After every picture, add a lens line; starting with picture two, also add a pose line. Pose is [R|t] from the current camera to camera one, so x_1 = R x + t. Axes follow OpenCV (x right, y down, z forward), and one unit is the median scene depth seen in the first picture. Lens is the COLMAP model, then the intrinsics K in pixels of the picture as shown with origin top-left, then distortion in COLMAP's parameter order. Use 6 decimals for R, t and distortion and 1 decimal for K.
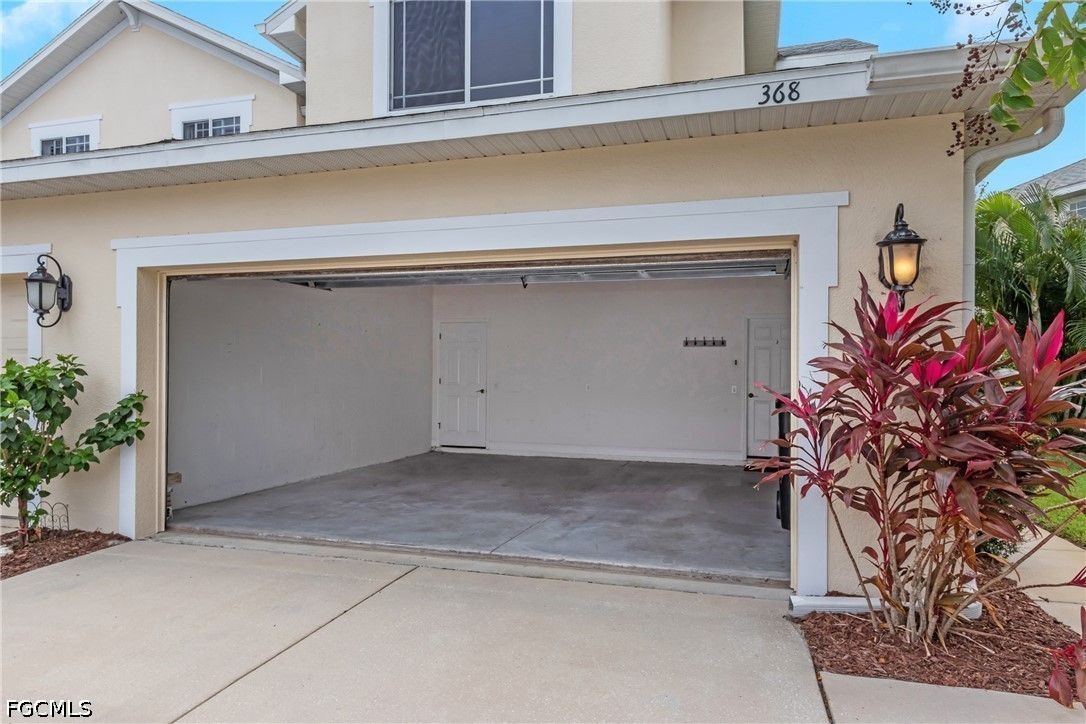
lens RADIAL K [[715.3, 0, 543.0], [0, 715.3, 362.0], [0, 0, 1]] dist [-0.000432, -0.000082]
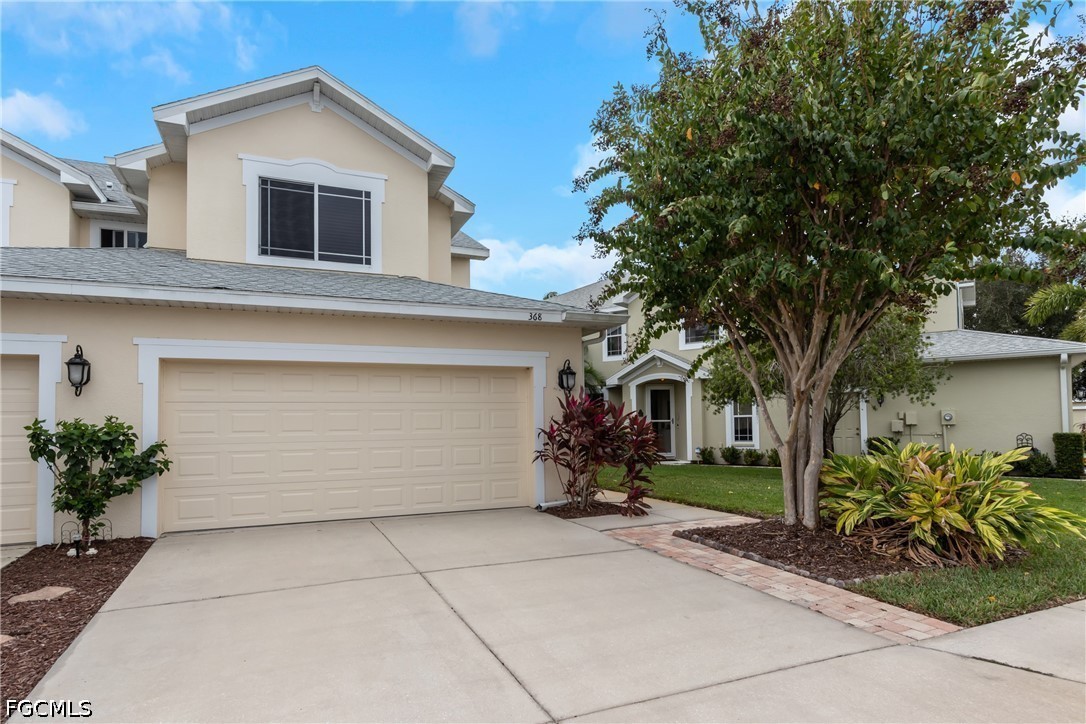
lens RADIAL K [[619.6, 0, 543.0], [0, 619.6, 362.0], [0, 0, 1]] dist [0.000776, 0.000178]
pose [[0.745760, 0.043748, 0.664776, -0.835457], [0.004658, 0.997475, -0.070868, -0.026441], [-0.666198, 0.055947, 0.743673, -0.526596]]
